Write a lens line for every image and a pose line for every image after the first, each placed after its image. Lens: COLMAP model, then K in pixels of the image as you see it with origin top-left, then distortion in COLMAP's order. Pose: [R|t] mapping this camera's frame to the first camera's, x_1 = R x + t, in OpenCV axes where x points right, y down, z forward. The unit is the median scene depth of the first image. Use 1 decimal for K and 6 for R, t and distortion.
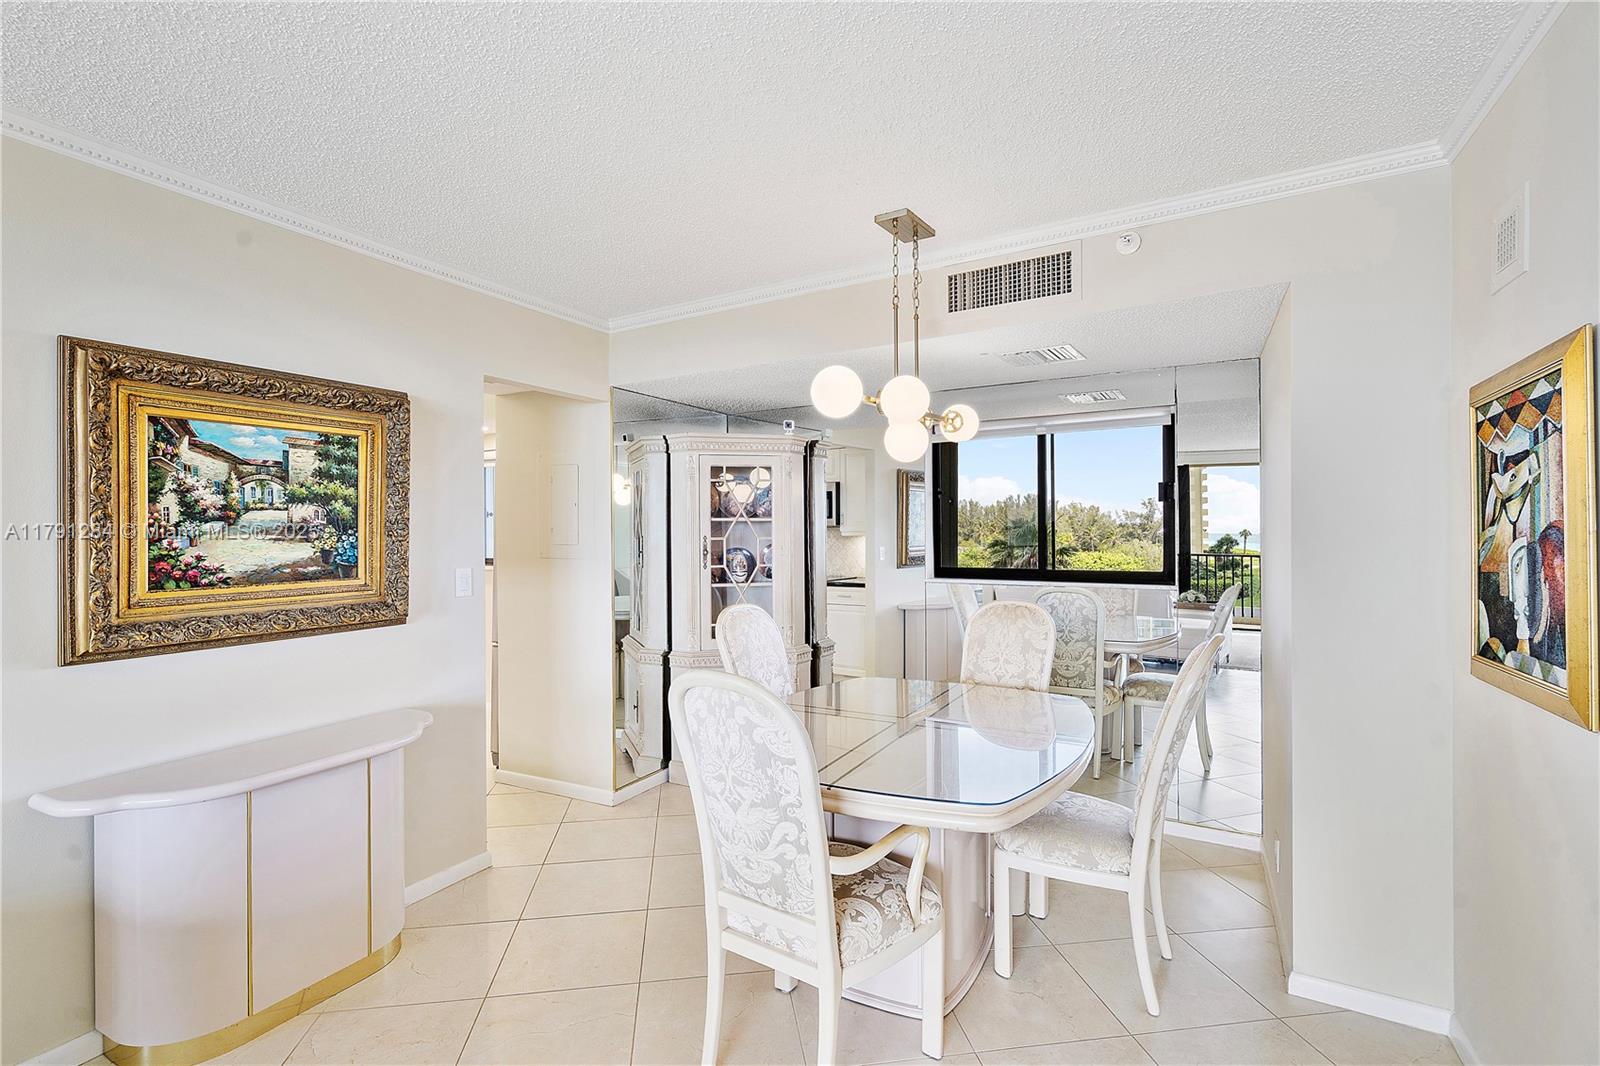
lens RADIAL K [[753.6, 0, 802.9], [0, 753.6, 530.8], [0, 0, 1]] dist [0.000527, 0.002673]
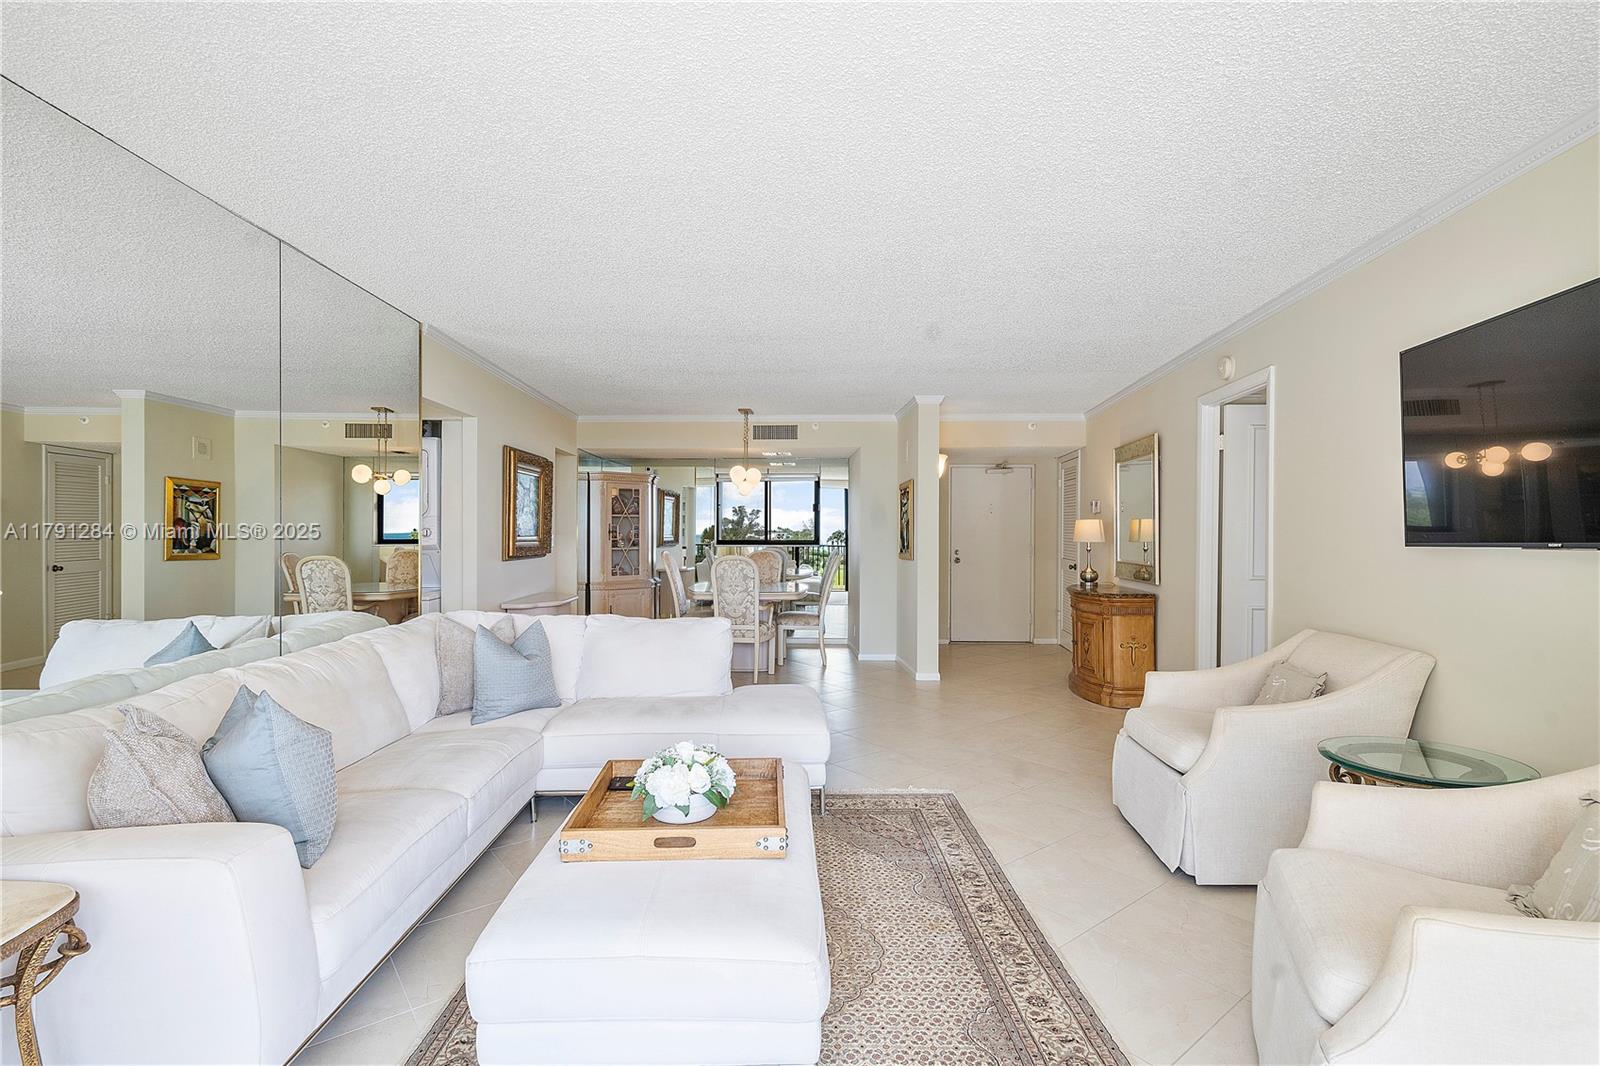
lens RADIAL K [[753.6, 0, 799.1], [0, 753.6, 534.3], [0, 0, 1]] dist [0.000527, 0.002673]
pose [[0.870783, 0.007769, 0.491606, -1.123588], [-0.007368, 0.999969, -0.002752, 0.061345], [-0.491612, -0.001226, 0.870813, -1.623538]]
